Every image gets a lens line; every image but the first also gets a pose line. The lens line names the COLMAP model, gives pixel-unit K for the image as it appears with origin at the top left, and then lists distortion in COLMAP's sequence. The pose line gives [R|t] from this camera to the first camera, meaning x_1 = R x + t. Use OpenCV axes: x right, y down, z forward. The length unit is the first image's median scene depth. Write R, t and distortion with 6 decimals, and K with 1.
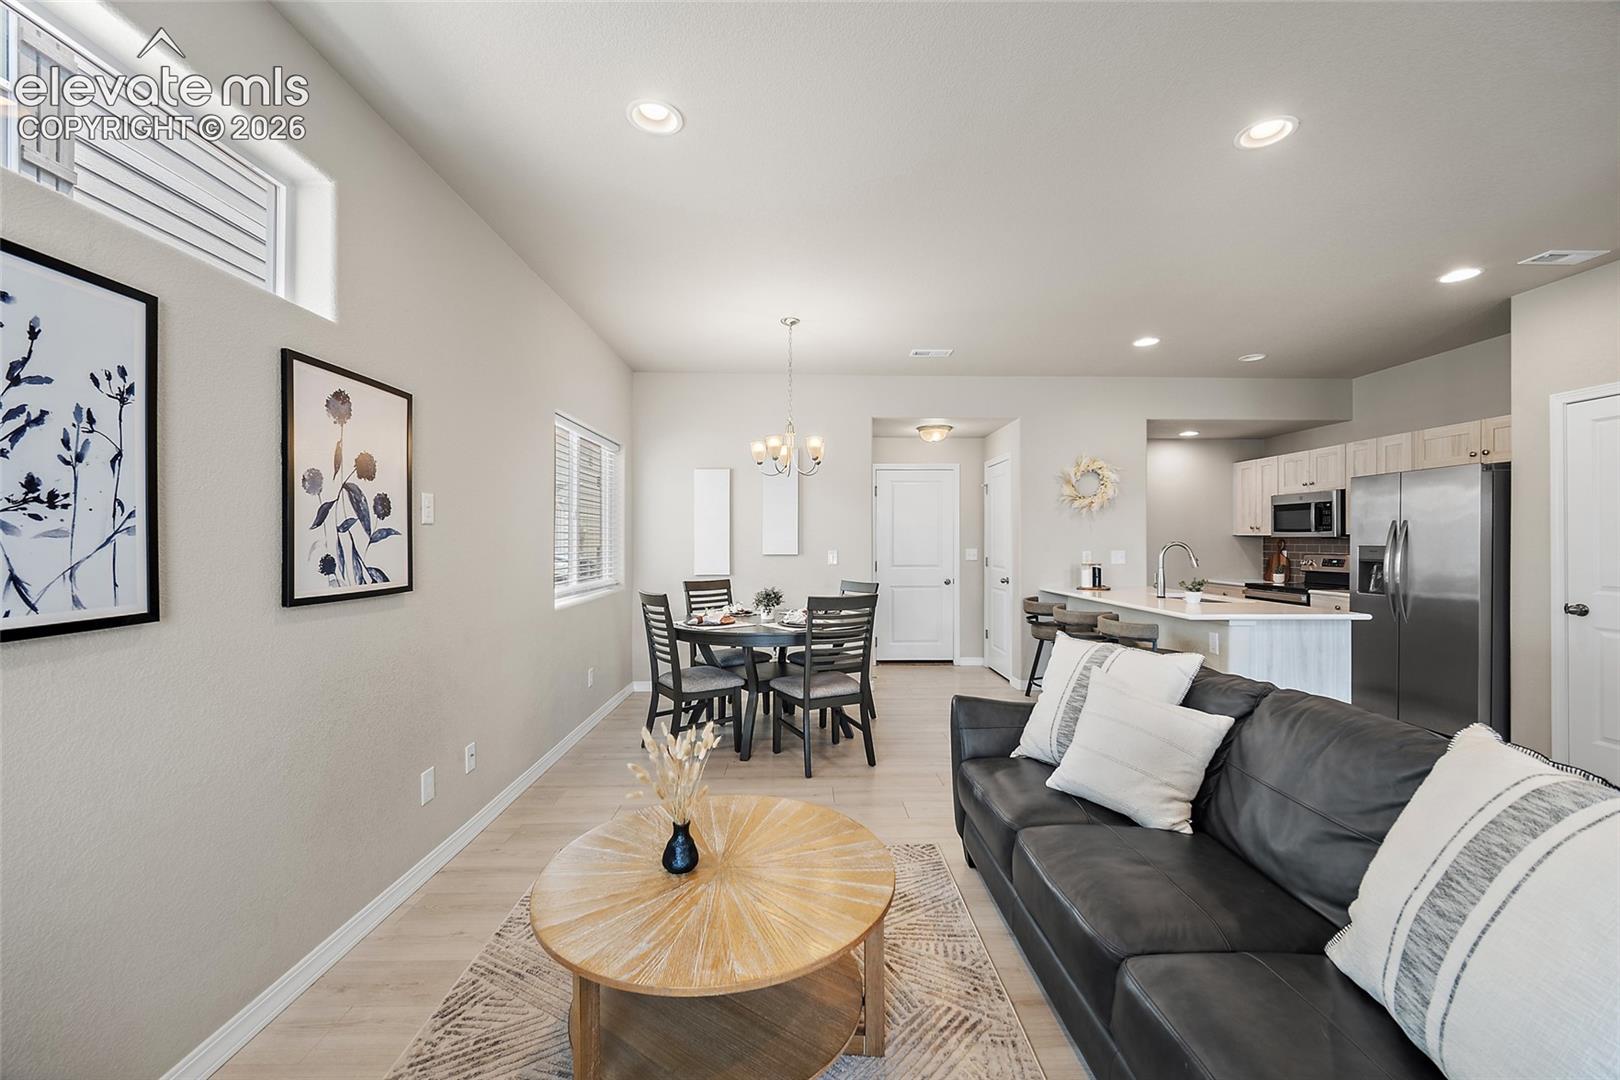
lens RADIAL K [[639.6, 0, 814.7], [0, 639.6, 541.1], [0, 0, 1]] dist [-0.001681, 0.001109]
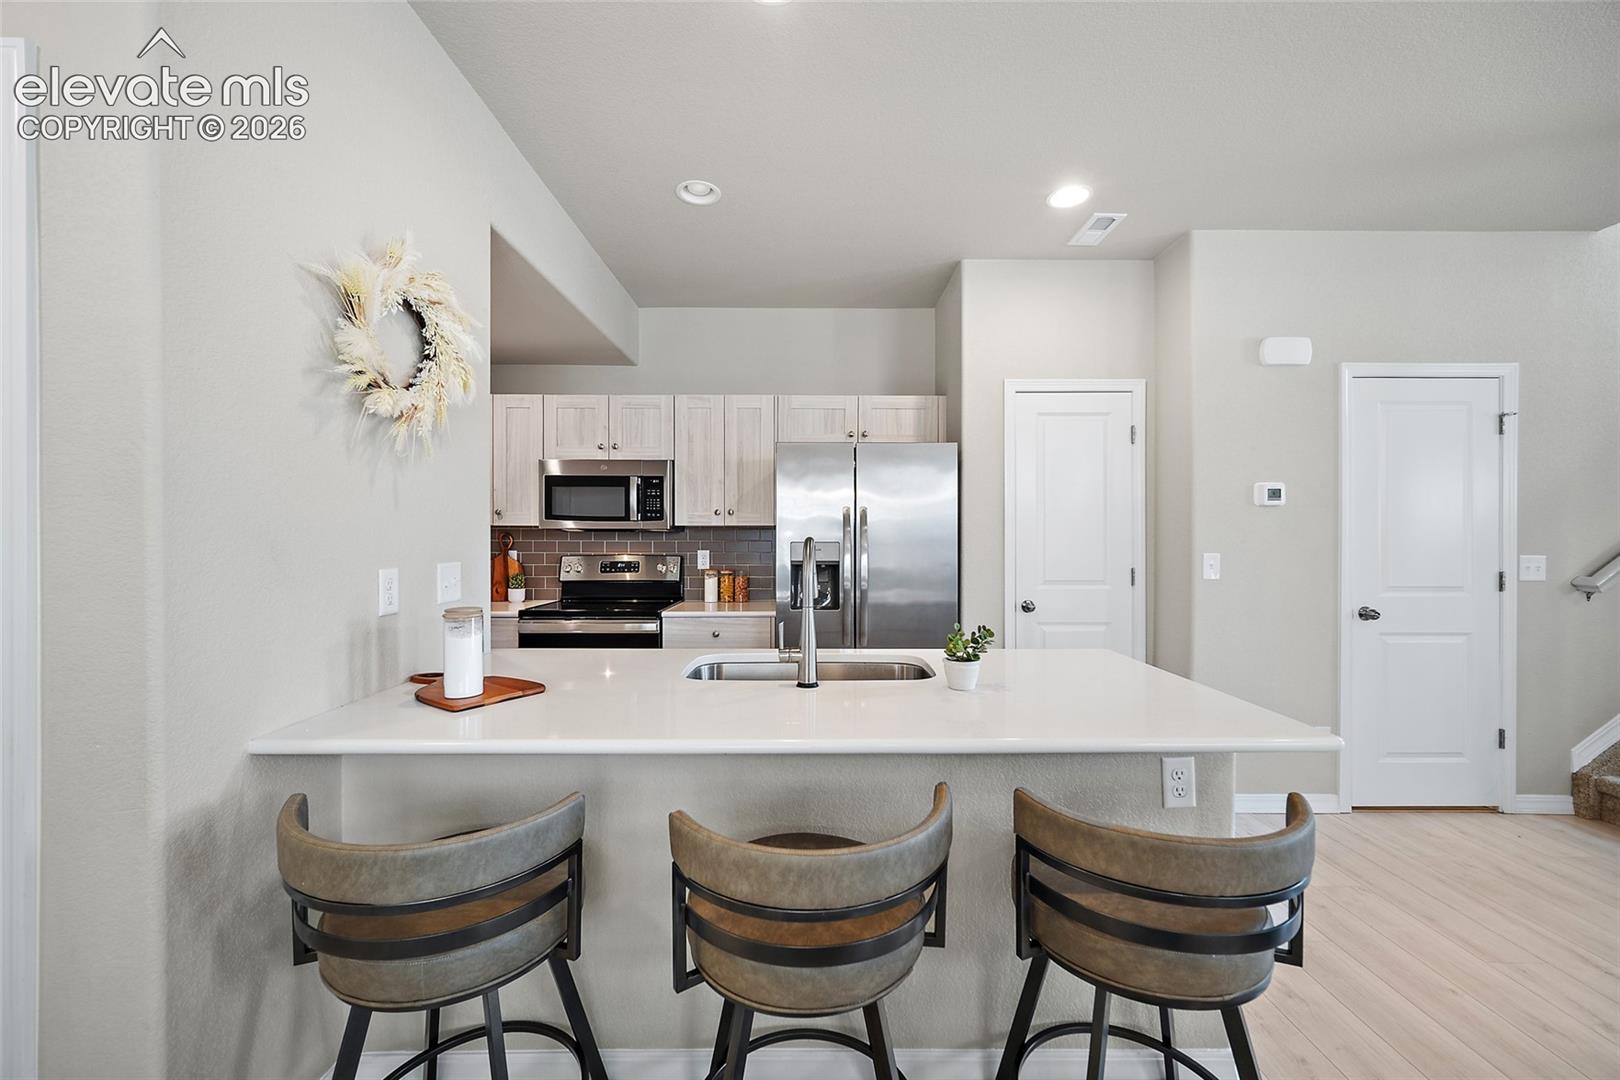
lens RADIAL K [[639.6, 0, 812.2], [0, 639.6, 536.6], [0, 0, 1]] dist [-0.001681, 0.001109]
pose [[0.024509, -0.001167, 0.999699, 0.212912], [0.000161, 0.999999, 0.001164, 0.000537], [-0.999700, 0.000133, 0.024509, 1.260084]]
